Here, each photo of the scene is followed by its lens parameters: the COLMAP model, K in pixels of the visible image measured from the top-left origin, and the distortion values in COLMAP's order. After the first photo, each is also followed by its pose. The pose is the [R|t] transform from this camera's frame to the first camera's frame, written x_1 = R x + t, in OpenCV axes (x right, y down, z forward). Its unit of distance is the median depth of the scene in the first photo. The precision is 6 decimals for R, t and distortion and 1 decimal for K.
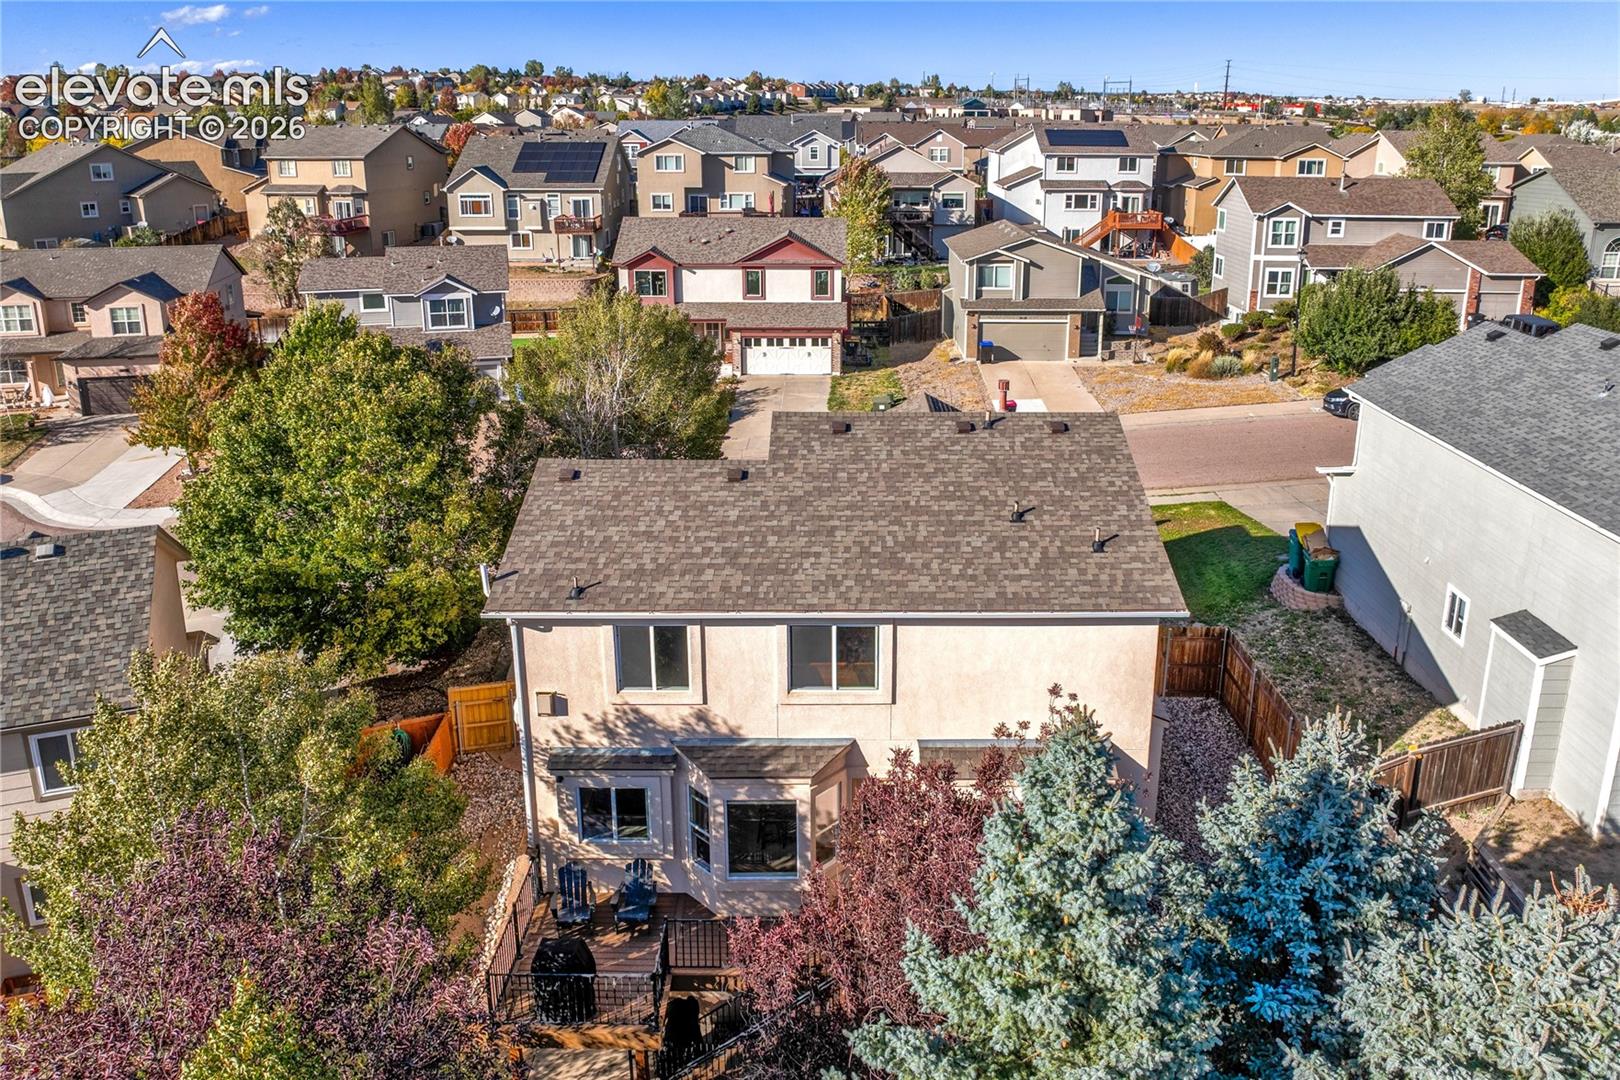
lens RADIAL K [[1197.7, 0, 843.6], [0, 1197.7, 445.2], [0, 0, 1]] dist [-0.044927, 0.002781]
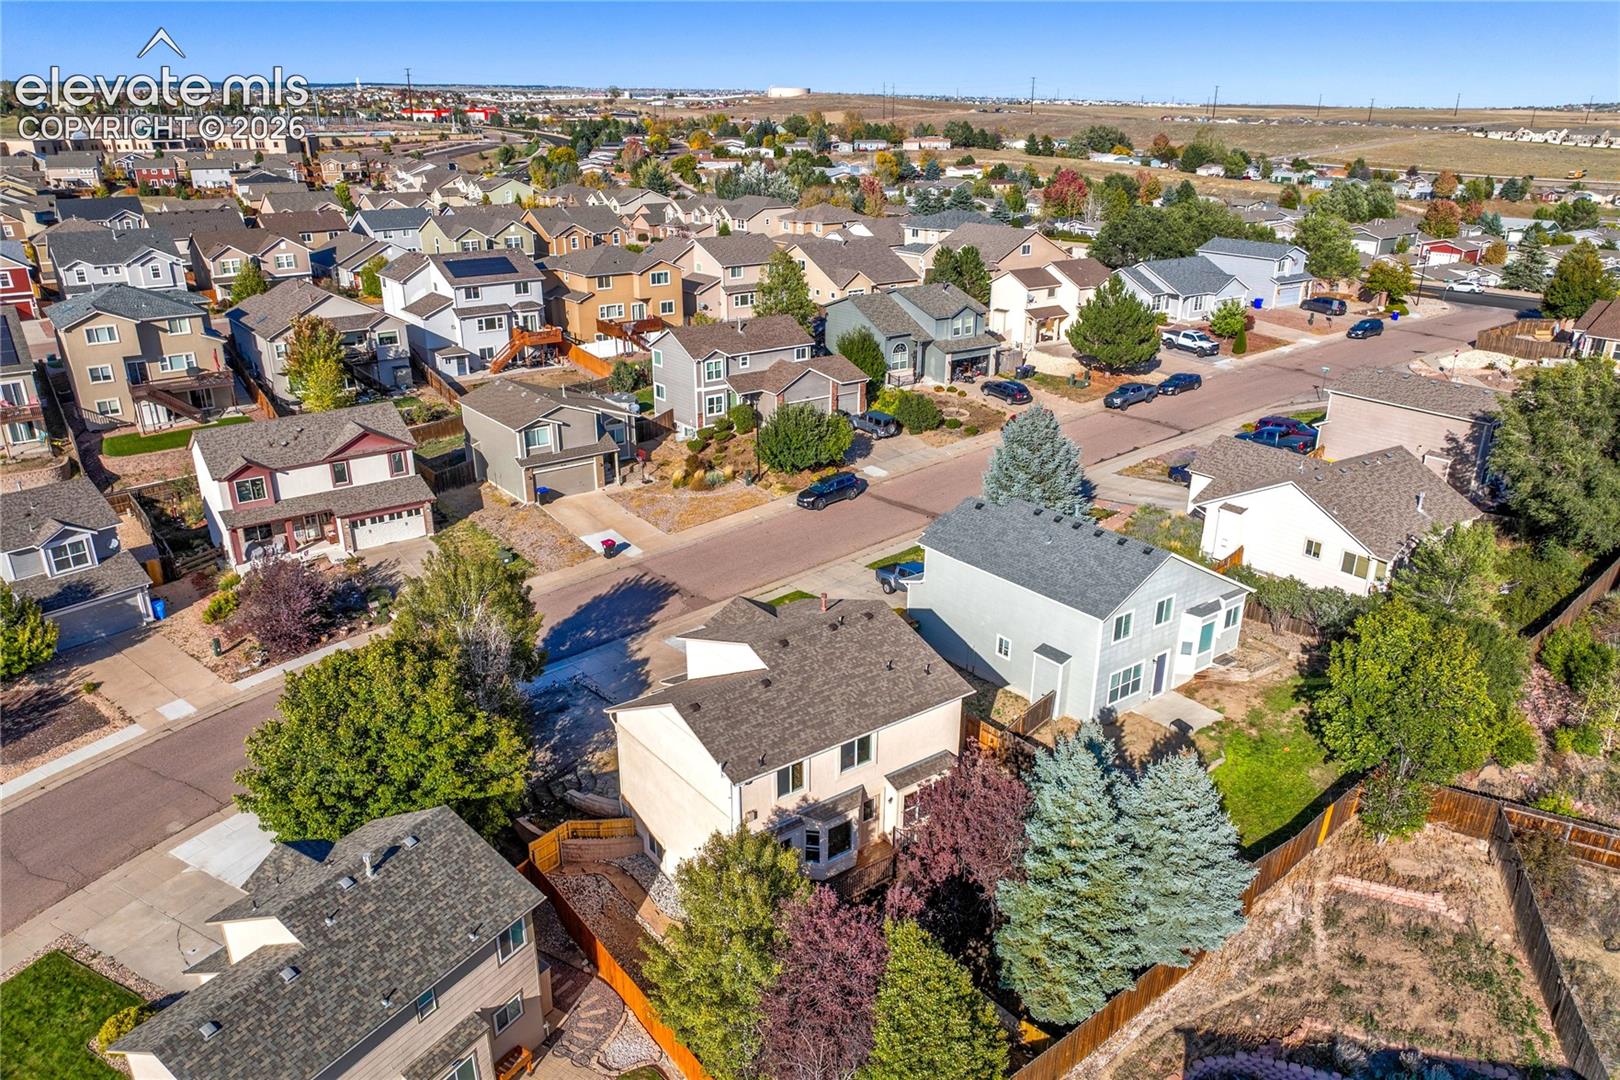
lens RADIAL K [[1152.0, 0, 805.2], [0, 1152.0, 587.7], [0, 0, 1]] dist [-0.010643, 0.000491]
pose [[0.809079, -0.230156, 0.540758, -0.246325], [0.159484, 0.971583, 0.174902, -0.107631], [-0.565647, -0.055267, 0.822794, -0.145805]]
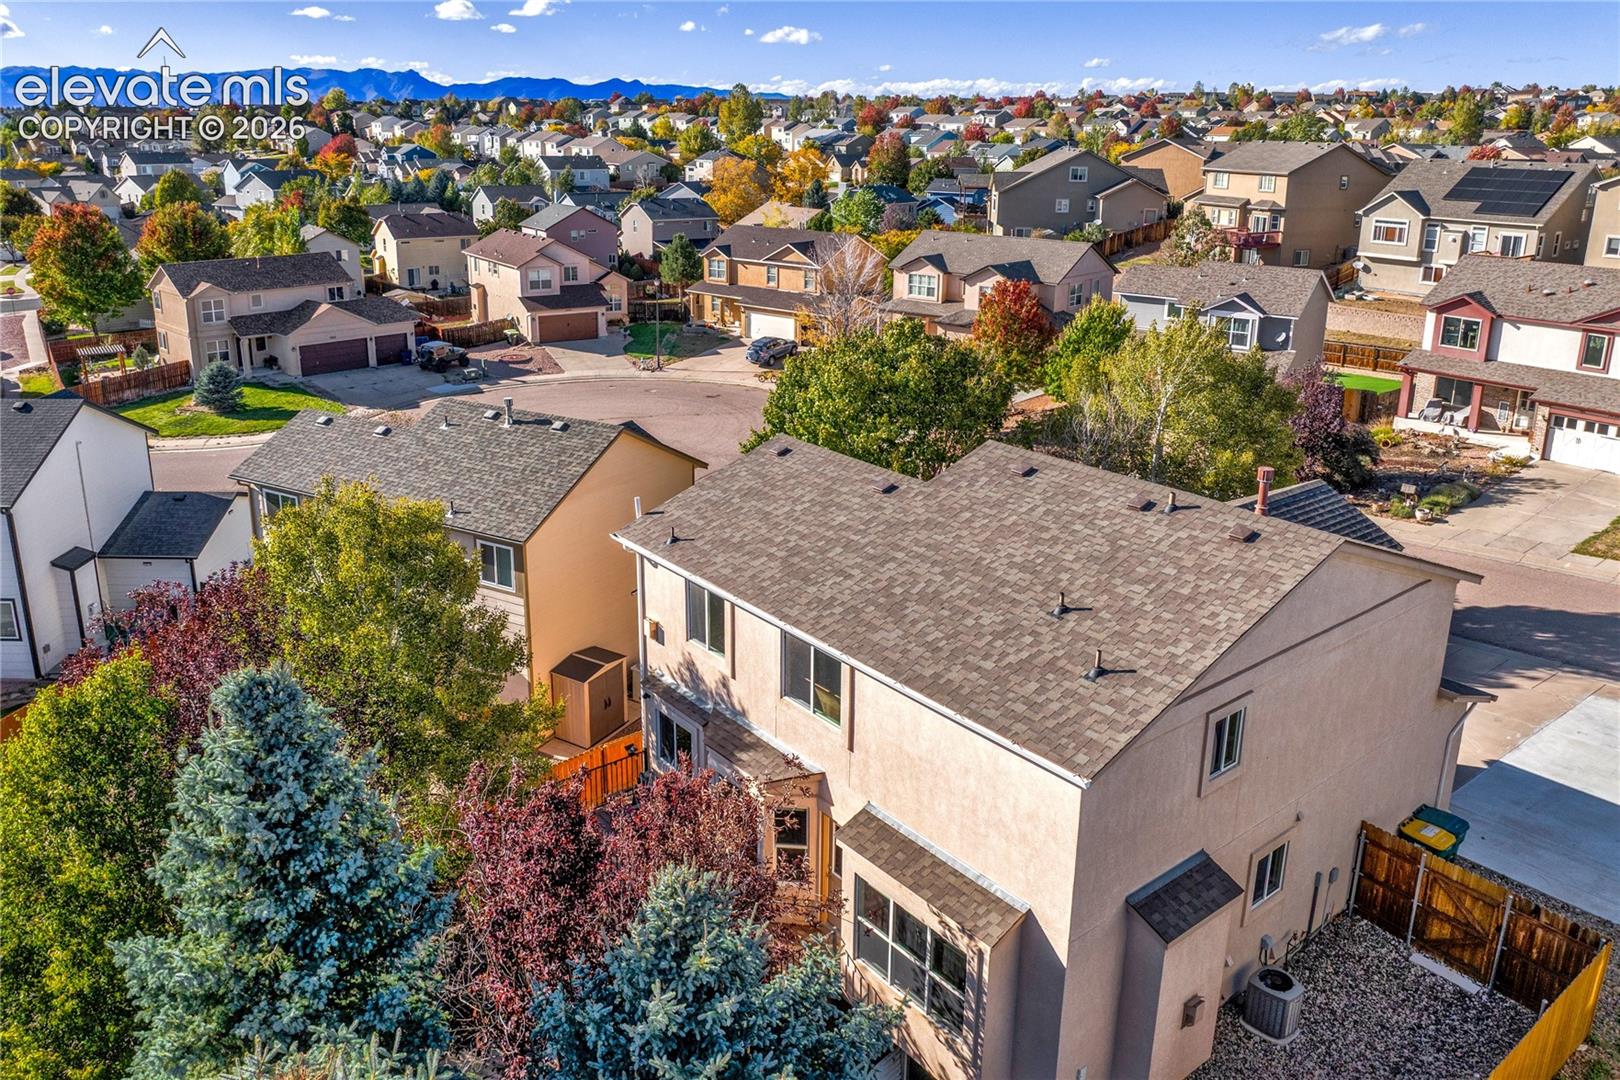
lens RADIAL K [[1197.6, 0, 808.2], [0, 1197.6, 468.6], [0, 0, 1]] dist [-0.044140, 0.002712]
pose [[0.623557, 0.222913, -0.749324, 0.143588], [-0.220735, 0.969689, 0.104781, -0.018534], [0.749969, 0.100065, 0.653861, 0.073117]]
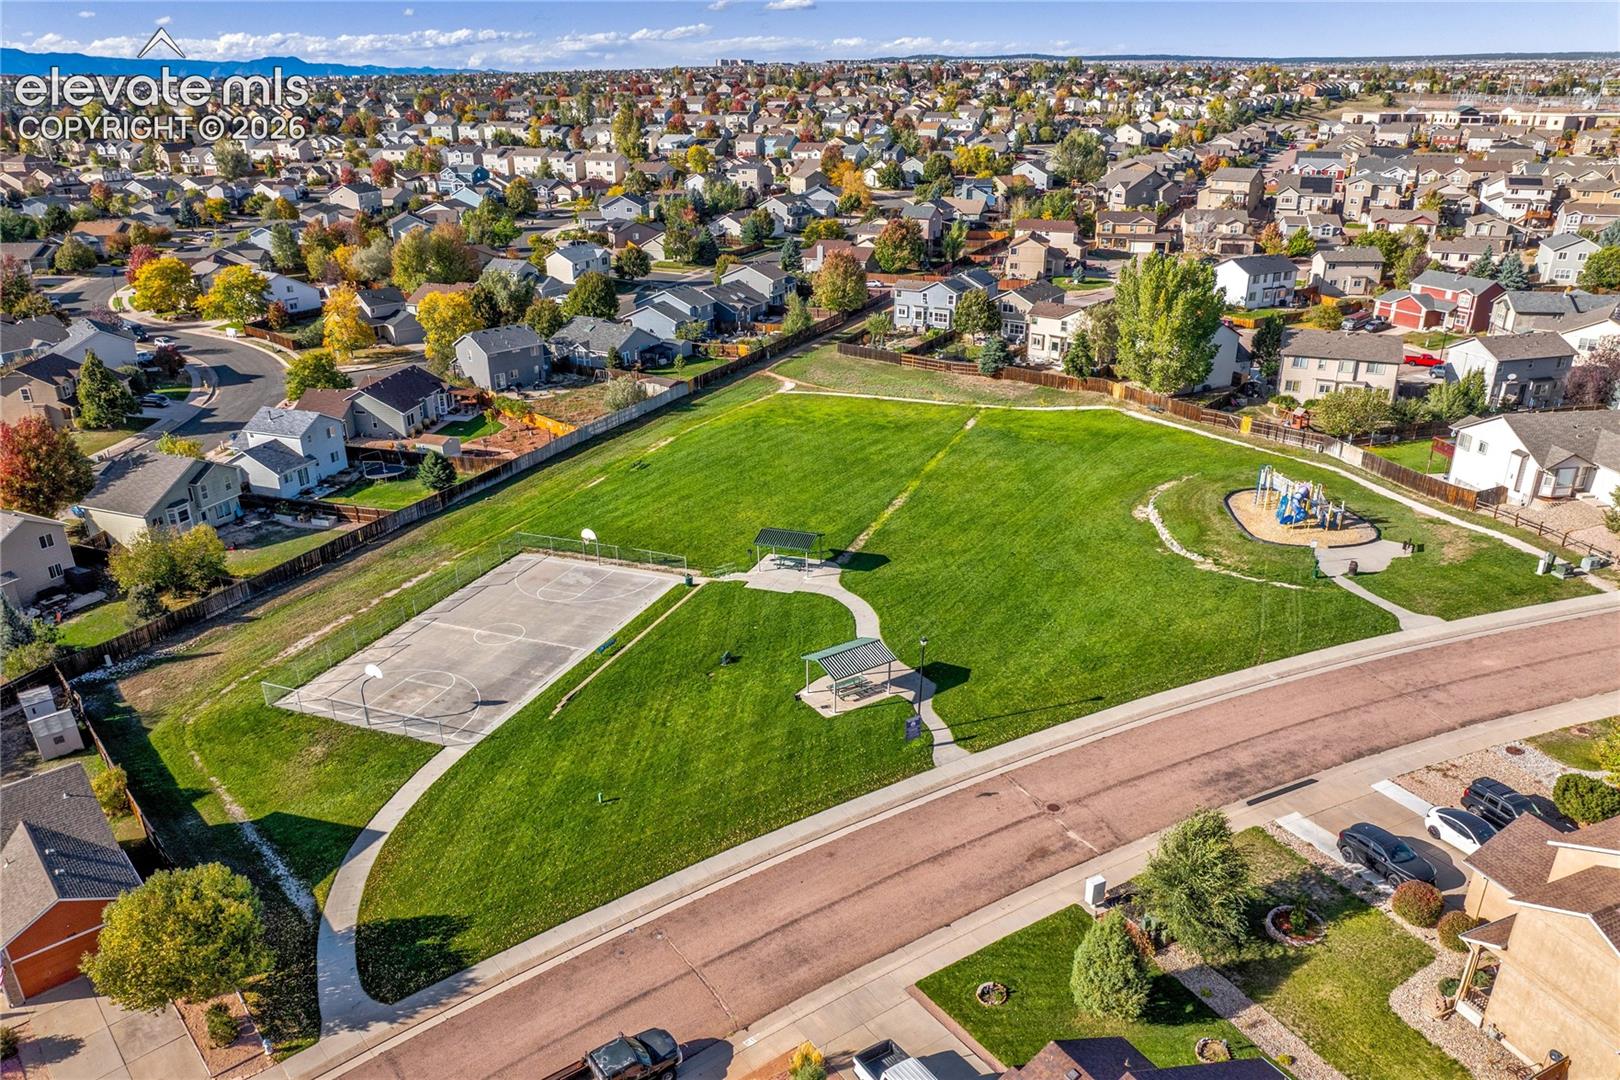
lens RADIAL K [[1152.0, 0, 805.2], [0, 1152.0, 587.7], [0, 0, 1]] dist [-0.010643, 0.000491]
pose [[0.930475, 0.145380, -0.336275, -0.334106], [-0.094403, 0.982042, 0.163346, 0.407171], [0.353983, -0.120244, 0.927490, -2.275729]]
